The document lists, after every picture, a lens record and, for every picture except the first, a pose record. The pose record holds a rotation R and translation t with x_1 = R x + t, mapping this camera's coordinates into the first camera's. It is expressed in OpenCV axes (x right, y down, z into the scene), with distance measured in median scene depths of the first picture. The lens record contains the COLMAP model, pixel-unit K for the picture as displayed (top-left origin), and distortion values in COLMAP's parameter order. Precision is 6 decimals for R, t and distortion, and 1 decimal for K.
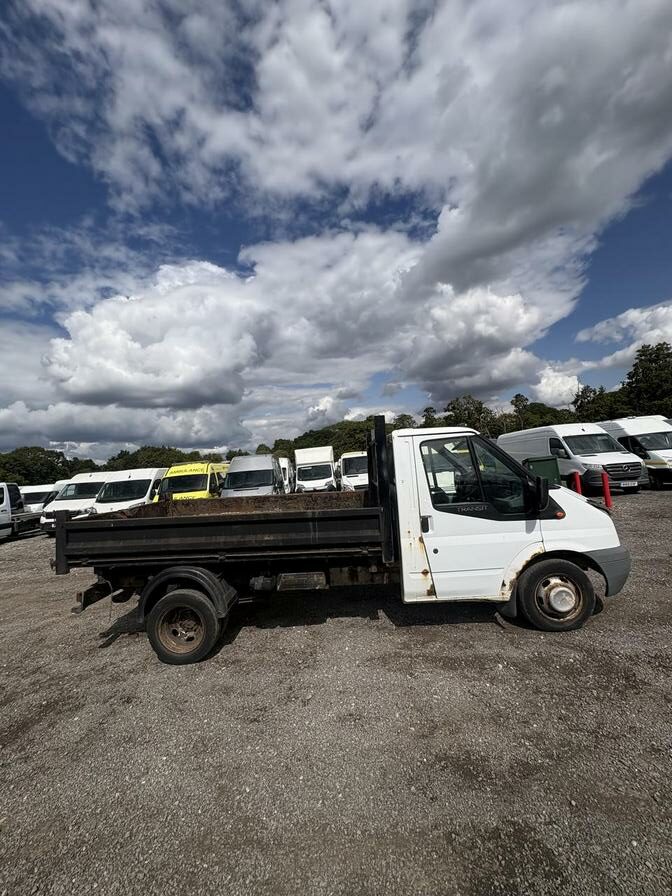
lens RADIAL K [[351.7, 0, 333.4], [0, 351.7, 433.1], [0, 0, 1]] dist [0.001171, 0.000175]
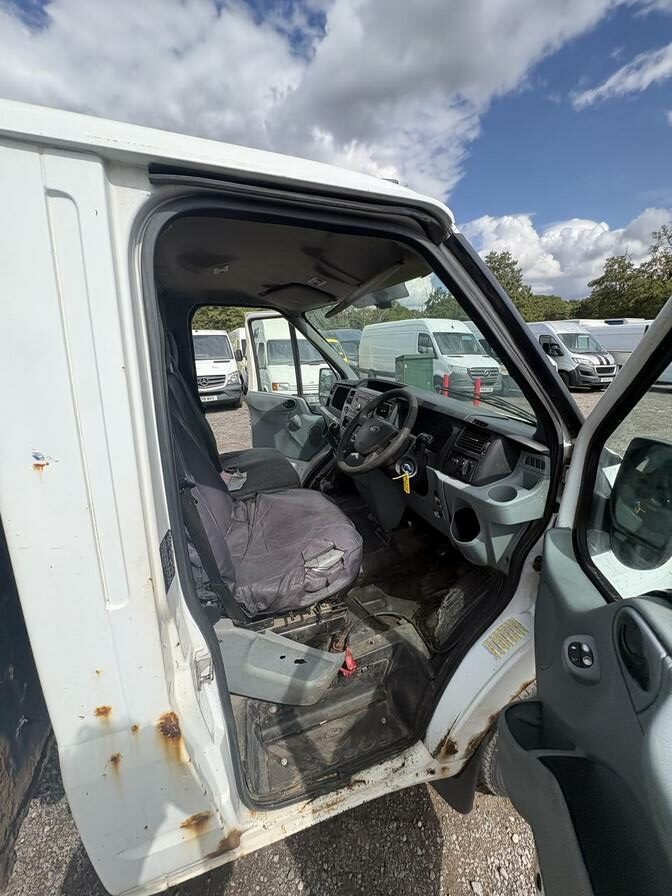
lens RADIAL K [[351.7, 0, 333.4], [0, 351.7, 433.1], [0, 0, 1]] dist [0.001171, 0.000175]
pose [[0.930664, -0.015381, 0.365551, 0.057426], [-0.102505, 0.948142, 0.300863, 0.007563], [-0.351222, -0.317473, 0.880826, 0.182358]]
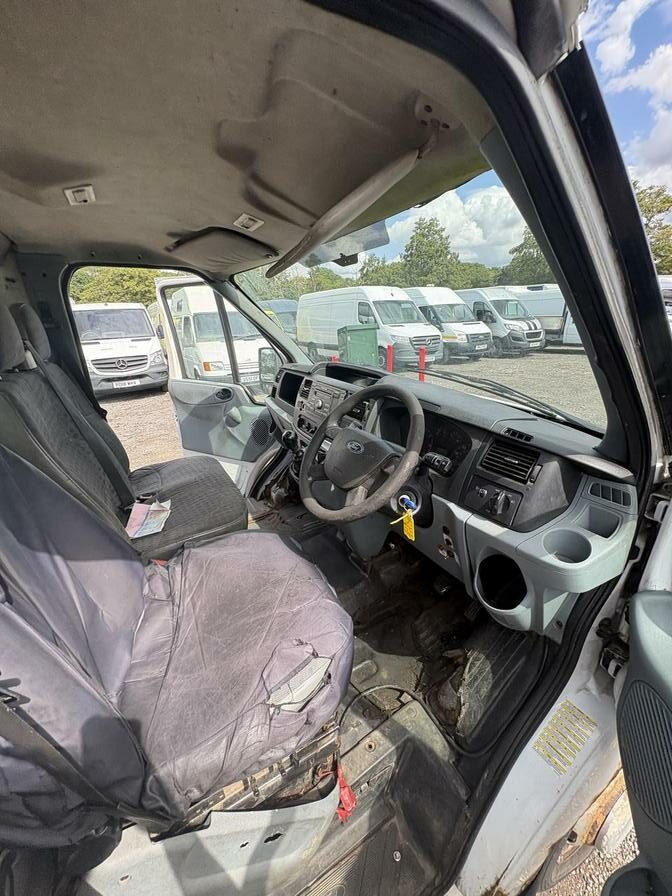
lens RADIAL K [[351.7, 0, 333.4], [0, 351.7, 433.1], [0, 0, 1]] dist [0.001171, 0.000175]
pose [[0.855252, -0.113476, 0.505635, 0.069485], [-0.087633, 0.930007, 0.356942, 0.009724], [-0.510748, -0.349586, 0.785446, 0.222825]]
